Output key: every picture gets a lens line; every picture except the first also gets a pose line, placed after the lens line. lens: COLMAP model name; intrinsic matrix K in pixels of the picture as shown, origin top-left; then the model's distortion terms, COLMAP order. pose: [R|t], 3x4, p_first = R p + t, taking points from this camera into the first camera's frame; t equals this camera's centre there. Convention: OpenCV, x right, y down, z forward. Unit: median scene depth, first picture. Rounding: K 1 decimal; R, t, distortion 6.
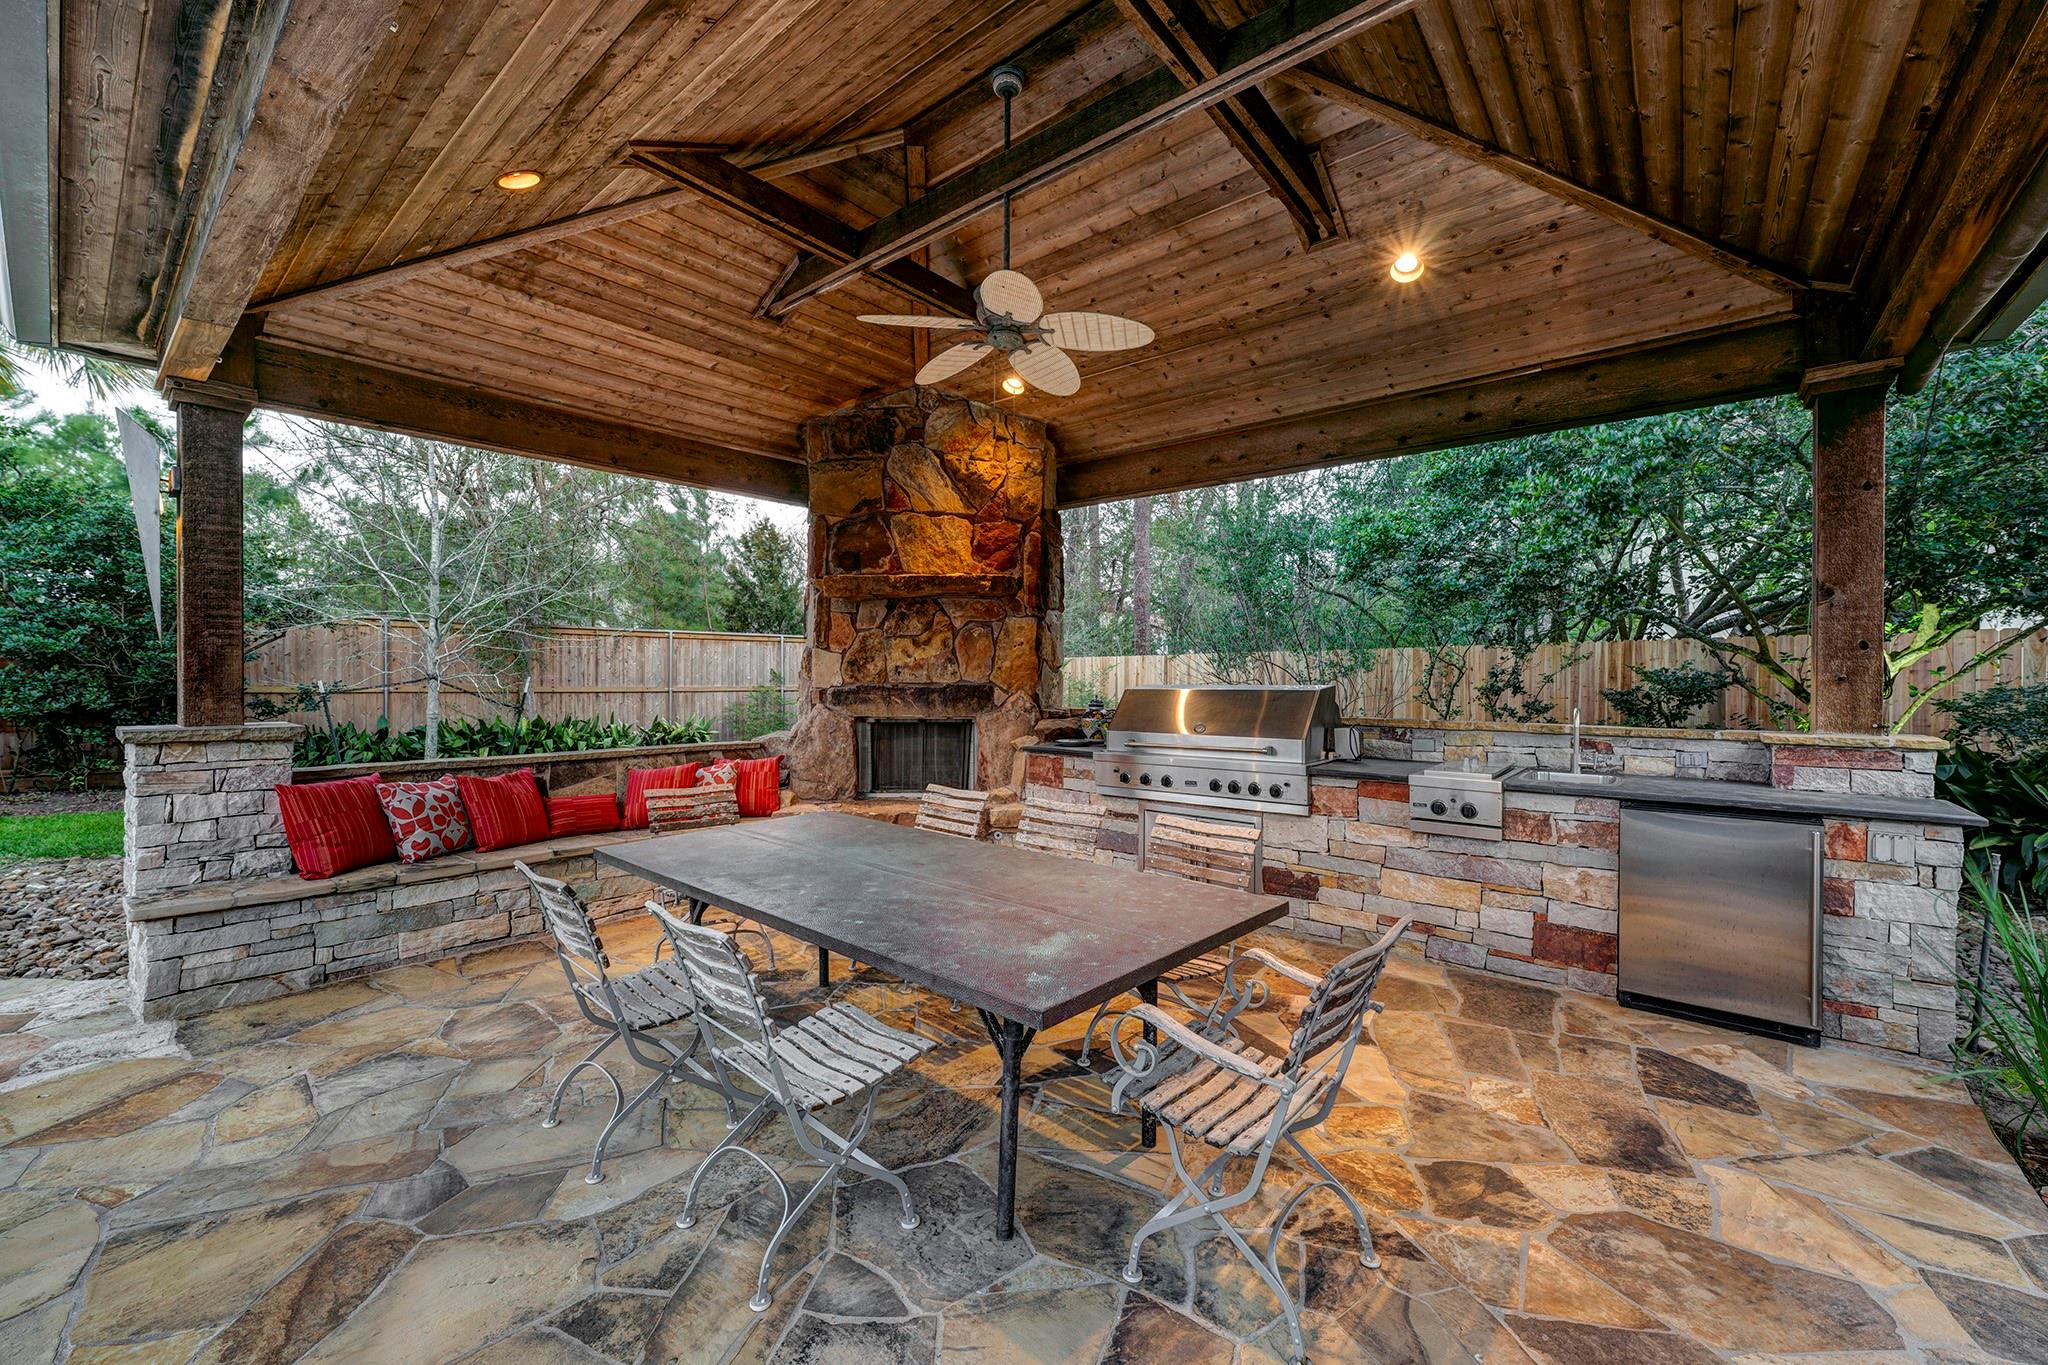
lens RADIAL K [[800.6, 0, 1027.7], [0, 800.6, 676.8], [0, 0, 1]] dist [-0.003759, -0.000184]
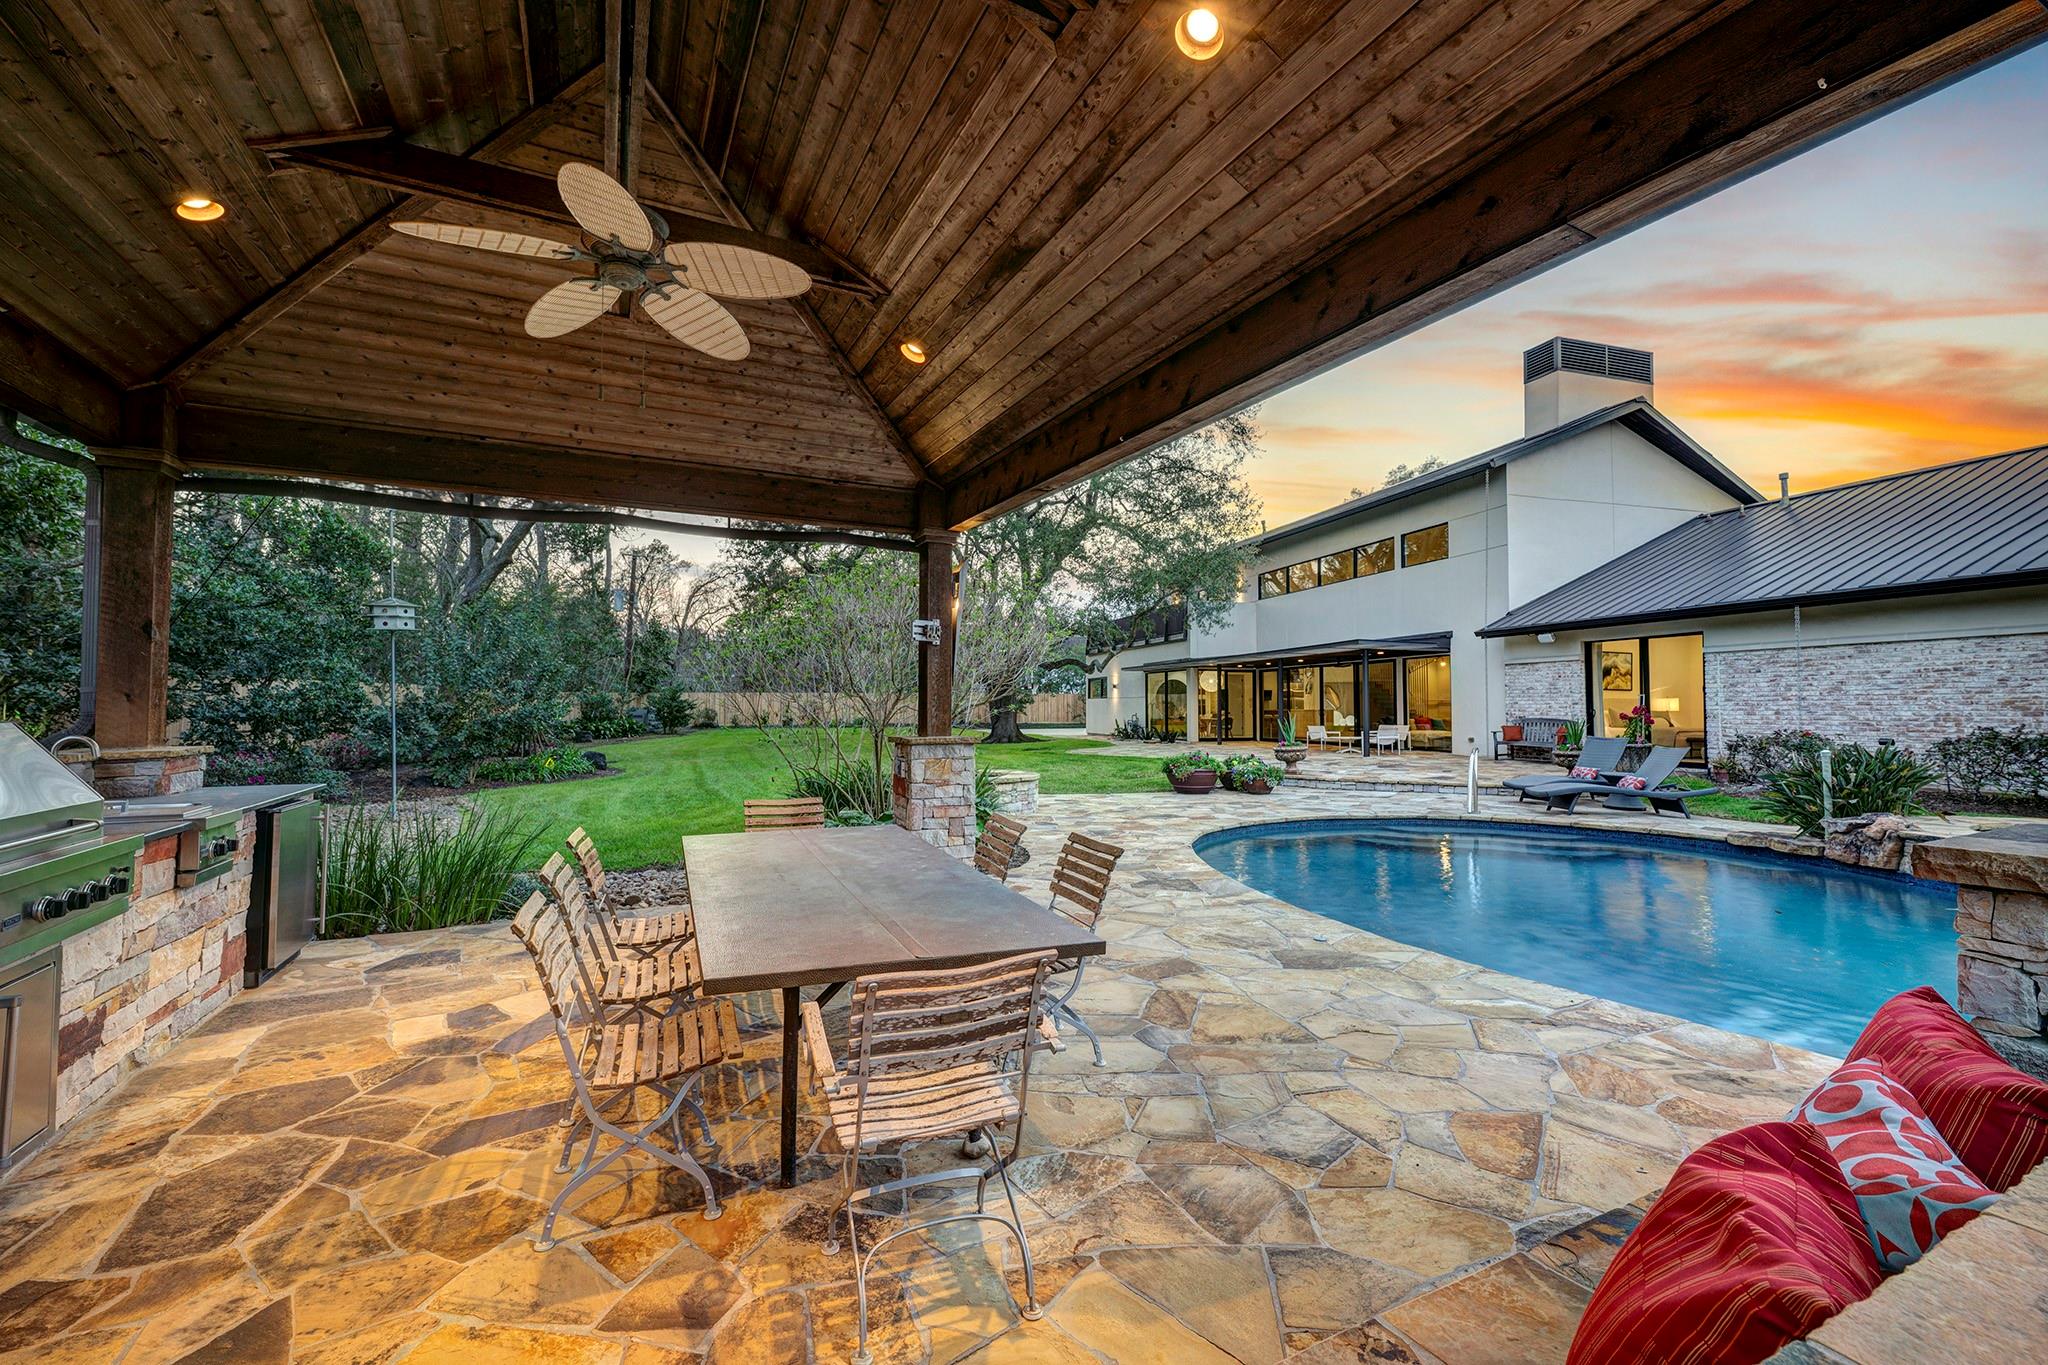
lens RADIAL K [[885.5, 0, 1024.0], [0, 885.5, 684.2], [0, 0, 1]] dist [-0.000069, 0.000004]
pose [[-0.910878, 0.009912, 0.412558, -0.928369], [-0.005110, 0.999364, -0.035293, 0.015855], [-0.412645, -0.034256, -0.910248, 2.025118]]
